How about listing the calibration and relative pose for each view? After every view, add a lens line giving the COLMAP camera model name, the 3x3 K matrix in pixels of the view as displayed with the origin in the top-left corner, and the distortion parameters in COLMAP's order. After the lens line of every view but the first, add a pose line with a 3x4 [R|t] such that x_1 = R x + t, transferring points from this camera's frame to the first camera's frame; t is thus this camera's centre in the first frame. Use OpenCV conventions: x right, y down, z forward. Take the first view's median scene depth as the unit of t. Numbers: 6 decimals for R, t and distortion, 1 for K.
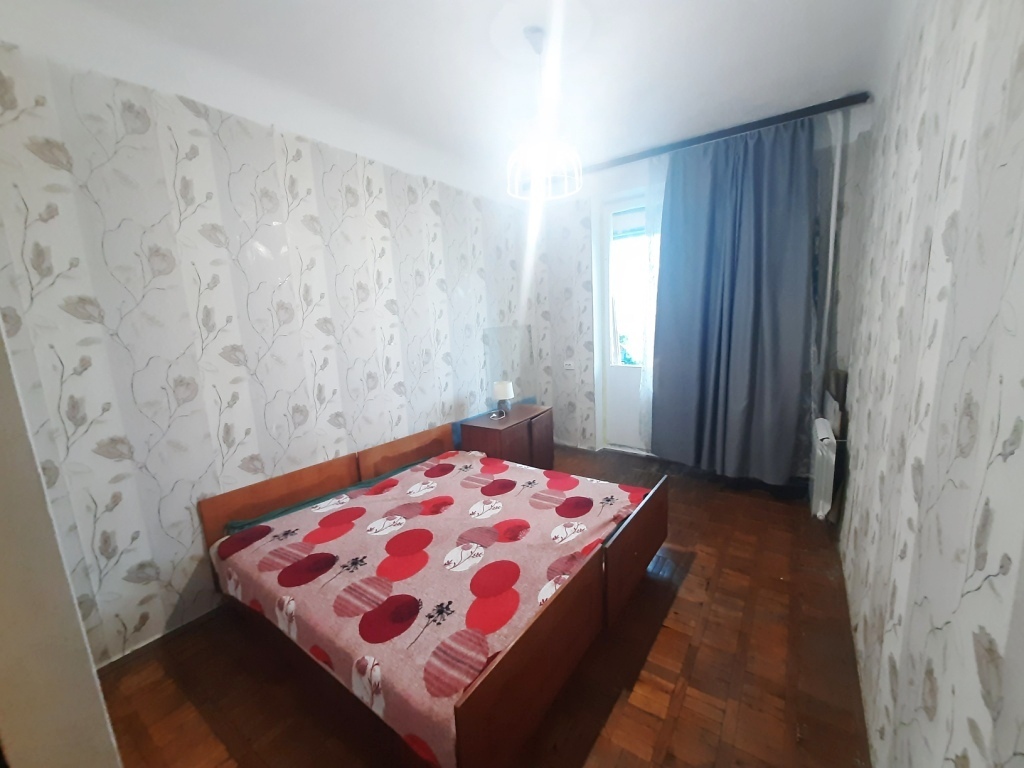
lens RADIAL K [[405.8, 0, 527.1], [0, 405.8, 384.0], [0, 0, 1]] dist [0.003417, 0.000098]
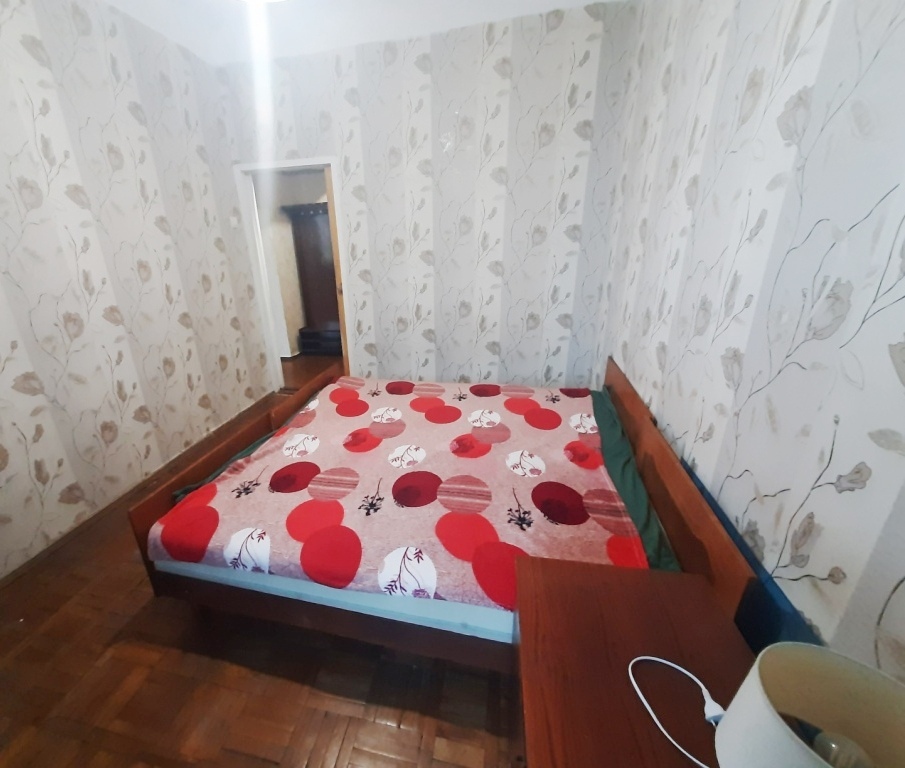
lens RADIAL K [[404.7, 0, 408.8], [0, 404.7, 384.9], [0, 0, 1]] dist [-0.000841, 0.000683]
pose [[-0.930430, 0.201799, -0.305903, 0.110956], [0.020347, 0.861890, 0.506686, -0.218999], [0.365904, 0.465212, -0.806035, 1.539602]]
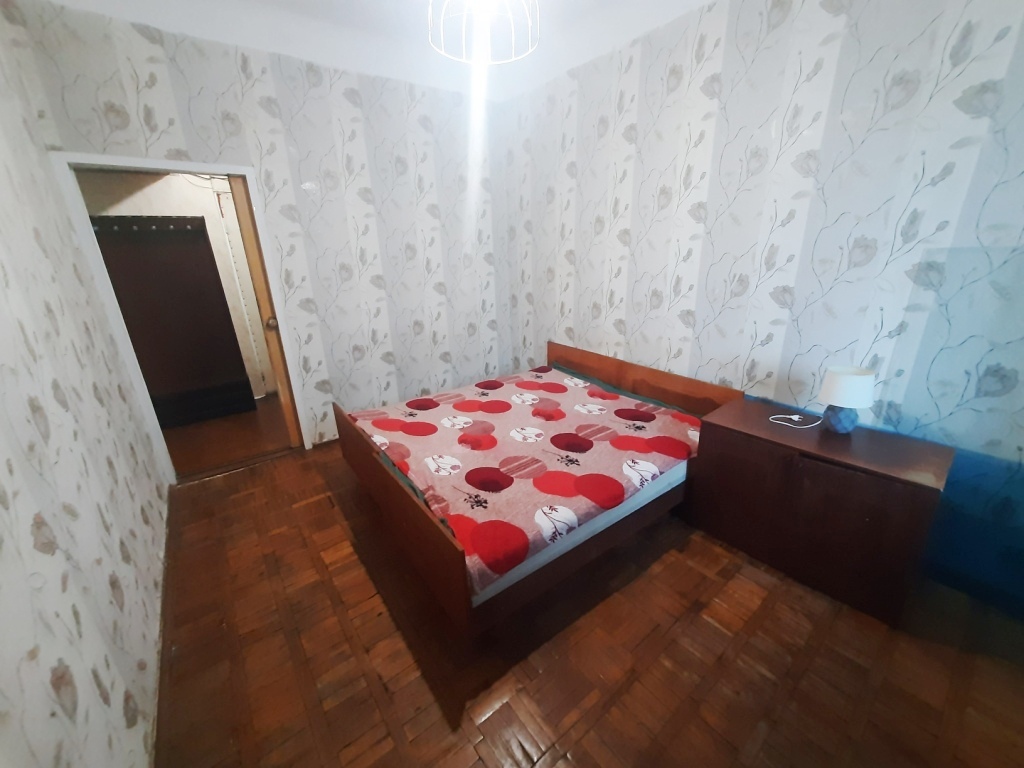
lens RADIAL K [[405.8, 0, 527.1], [0, 405.8, 384.0], [0, 0, 1]] dist [0.003417, 0.000098]
pose [[-0.290489, 0.354469, -0.888801, 0.723163], [-0.123667, 0.907158, 0.402208, -0.202982], [0.948853, 0.226753, -0.219683, 1.155720]]
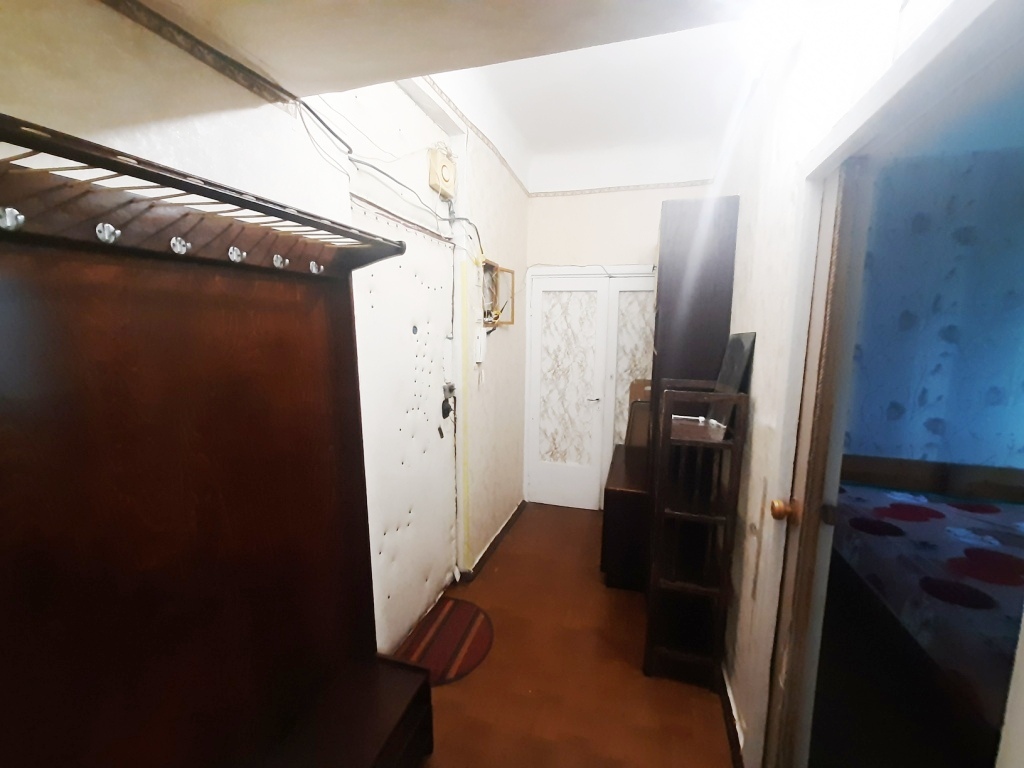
lens RADIAL K [[405.8, 0, 527.1], [0, 405.8, 384.0], [0, 0, 1]] dist [0.003417, 0.000098]
pose [[0.333151, 0.179376, -0.925654, 0.132813], [-0.179932, 0.975790, 0.124333, 0.048952], [0.925546, 0.125133, 0.357361, -0.363928]]
